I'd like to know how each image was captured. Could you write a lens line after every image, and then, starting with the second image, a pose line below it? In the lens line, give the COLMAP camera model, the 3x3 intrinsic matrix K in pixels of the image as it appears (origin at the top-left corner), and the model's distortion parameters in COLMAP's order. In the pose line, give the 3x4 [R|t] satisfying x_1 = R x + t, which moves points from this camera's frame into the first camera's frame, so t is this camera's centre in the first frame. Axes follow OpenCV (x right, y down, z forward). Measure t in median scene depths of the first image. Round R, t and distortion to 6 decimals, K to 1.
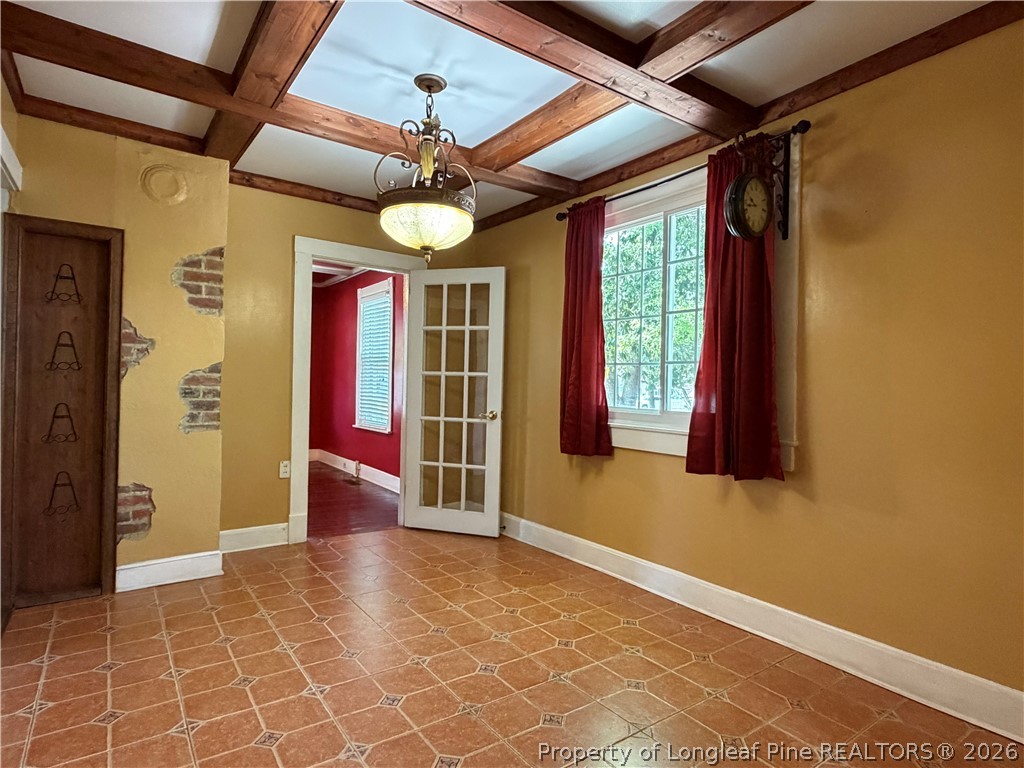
lens RADIAL K [[567.2, 0, 512.0], [0, 567.2, 384.0], [0, 0, 1]] dist [0.000098, 0.000053]
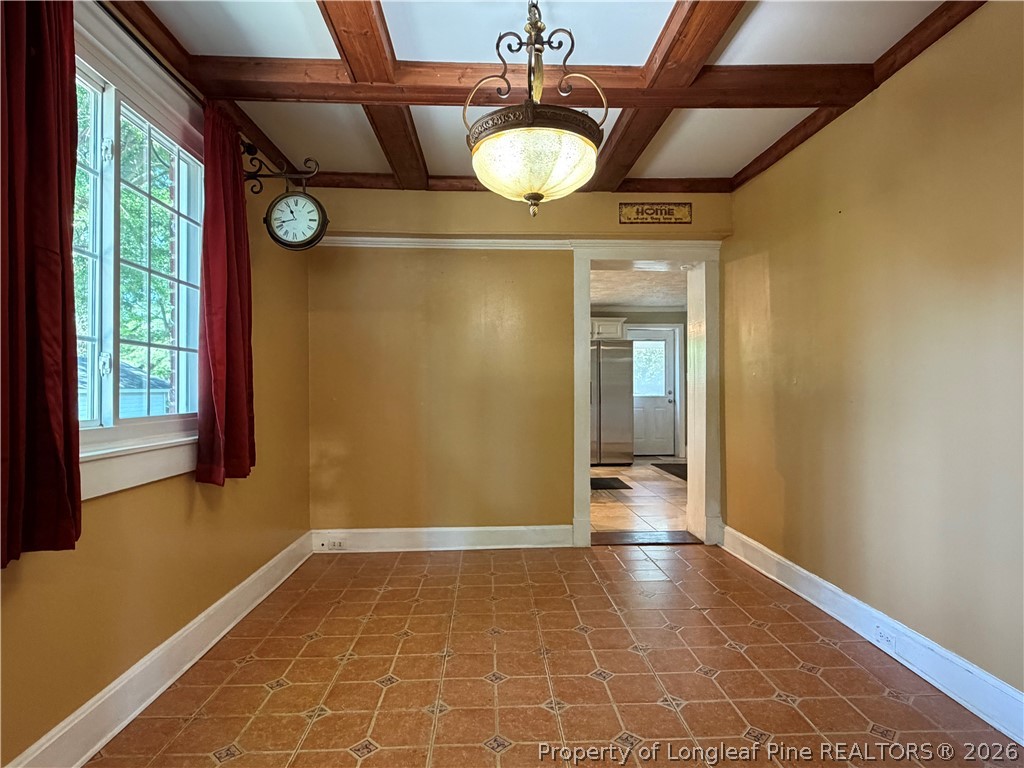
lens RADIAL K [[567.2, 0, 512.0], [0, 567.2, 384.0], [0, 0, 1]] dist [0.000098, 0.000053]
pose [[-0.840316, -0.011185, 0.541981, -0.528524], [-0.014026, 0.999901, -0.001111, 0.006602], [-0.541915, -0.008535, -0.840390, 1.637048]]
